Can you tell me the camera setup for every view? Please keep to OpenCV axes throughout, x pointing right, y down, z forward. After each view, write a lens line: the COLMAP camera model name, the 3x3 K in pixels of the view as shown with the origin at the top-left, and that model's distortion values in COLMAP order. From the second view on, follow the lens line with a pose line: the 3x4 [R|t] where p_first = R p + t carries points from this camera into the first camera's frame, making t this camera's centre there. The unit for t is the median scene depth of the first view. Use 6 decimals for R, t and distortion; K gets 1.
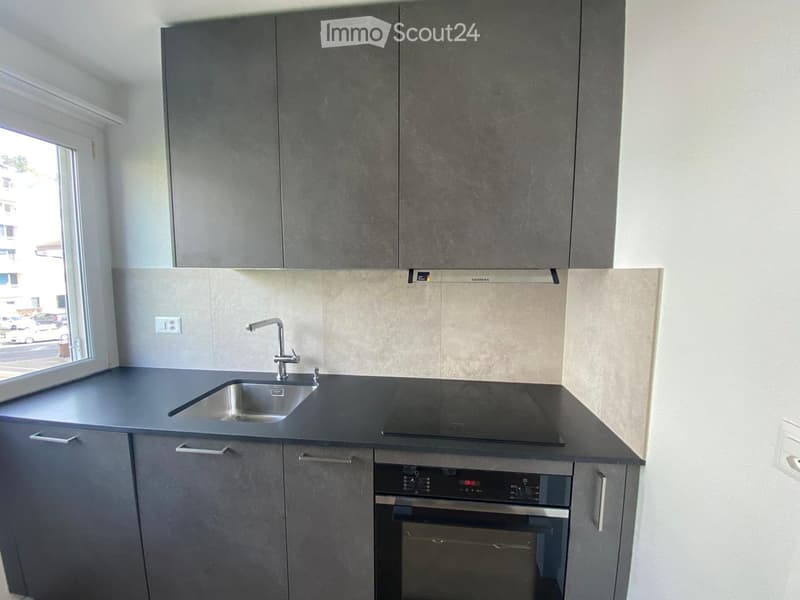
lens RADIAL K [[332.1, 0, 405.7], [0, 332.1, 297.1], [0, 0, 1]] dist [0.006594, -0.004761]
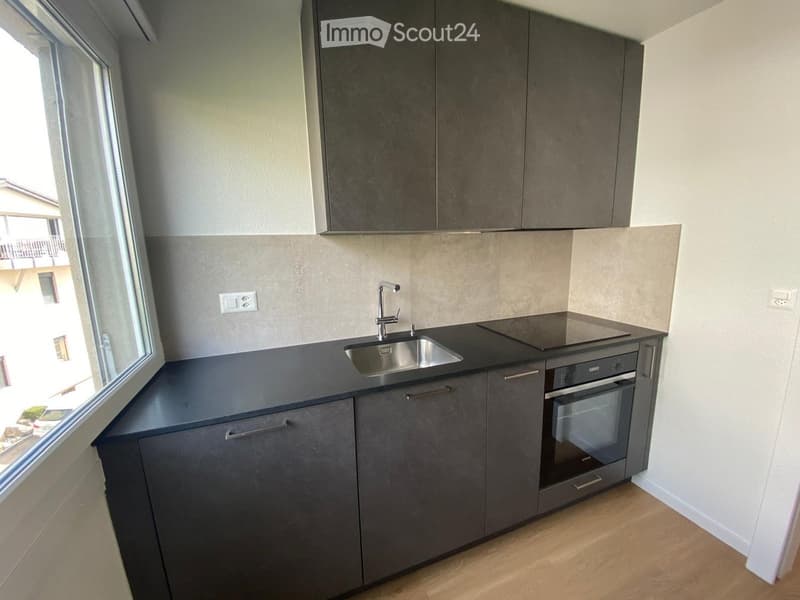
lens RADIAL K [[332.1, 0, 401.6], [0, 332.1, 302.8], [0, 0, 1]] dist [0.006594, -0.004761]
pose [[0.881724, -0.106662, 0.459549, -0.807726], [0.067859, 0.992651, 0.100196, 0.030215], [-0.466859, -0.057160, 0.882482, 0.056374]]
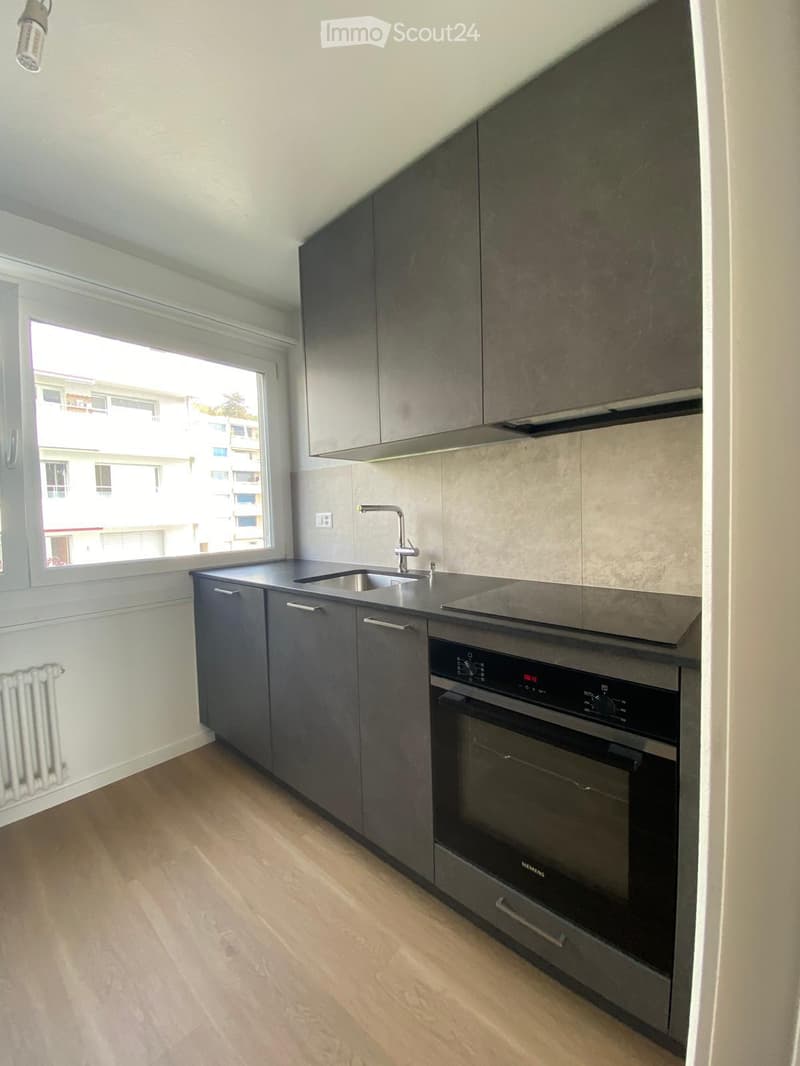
lens RADIAL K [[442.5, 0, 391.7], [0, 442.5, 532.1], [0, 0, 1]] dist [0.006594, -0.004761]
pose [[0.795655, 0.004060, -0.605736, 0.357839], [-0.026034, 0.999283, -0.027500, 0.170184], [0.605190, 0.037650, 0.795190, -0.003731]]
